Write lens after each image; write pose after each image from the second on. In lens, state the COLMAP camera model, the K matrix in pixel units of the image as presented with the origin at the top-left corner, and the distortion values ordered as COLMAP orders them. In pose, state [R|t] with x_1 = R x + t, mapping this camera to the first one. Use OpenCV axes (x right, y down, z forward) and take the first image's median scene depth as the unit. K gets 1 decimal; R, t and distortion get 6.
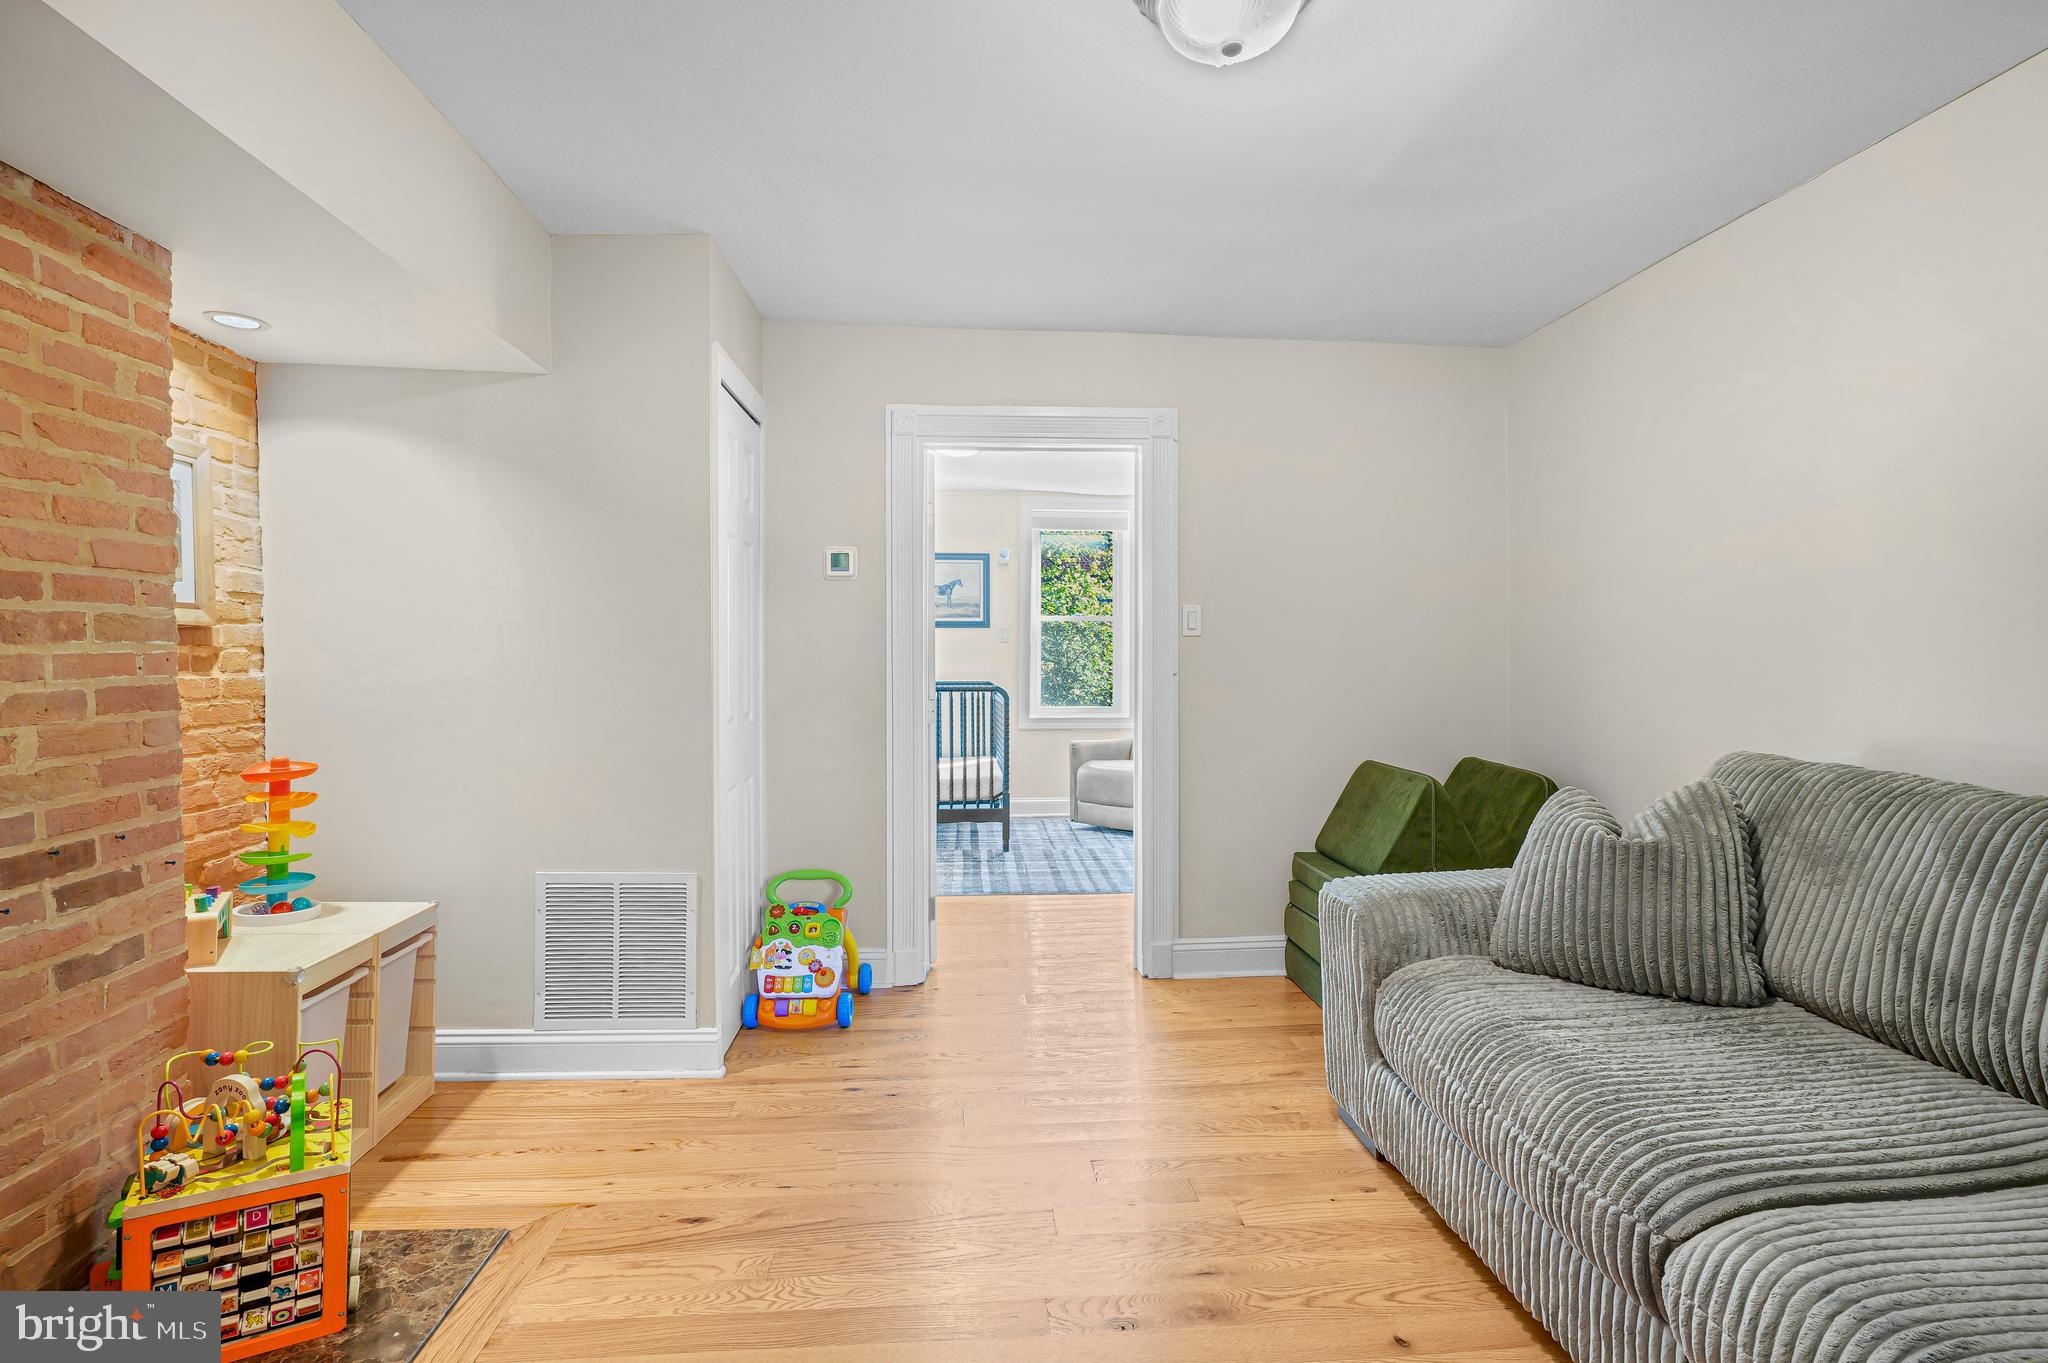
lens RADIAL K [[1009.0, 0, 1026.0], [0, 1009.0, 678.6], [0, 0, 1]] dist [0.000909, 0.000043]
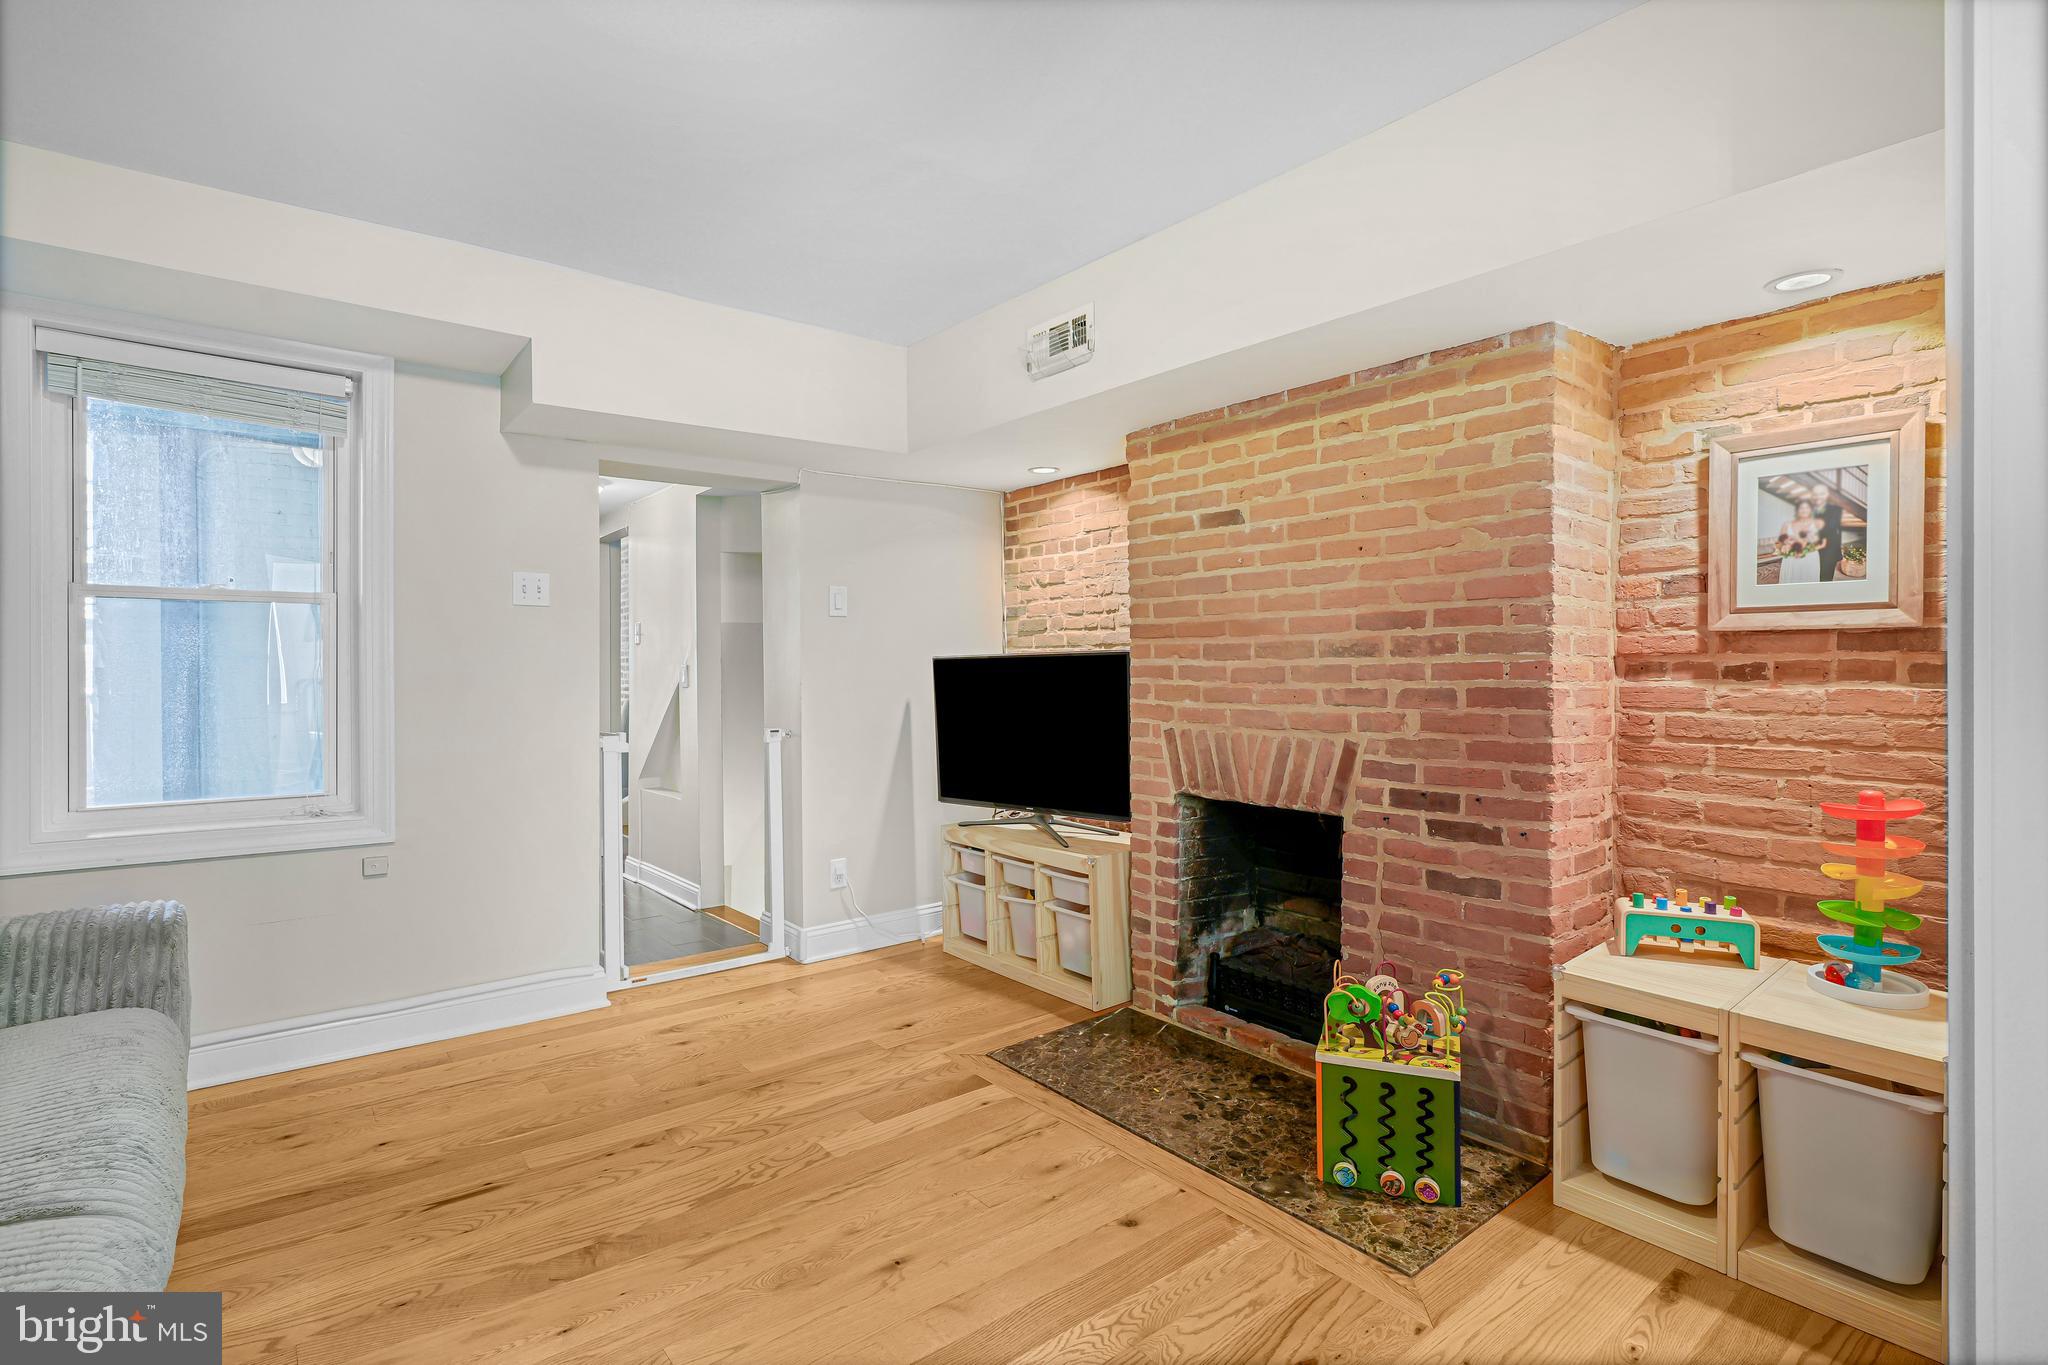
lens RADIAL K [[1009.0, 0, 1028.0], [0, 1009.0, 669.6], [0, 0, 1]] dist [0.000909, 0.000043]
pose [[-0.831557, 0.005770, -0.555410, 0.328049], [-0.009800, 0.999638, 0.025057, -0.041126], [0.555353, 0.026279, -0.831199, 1.694886]]
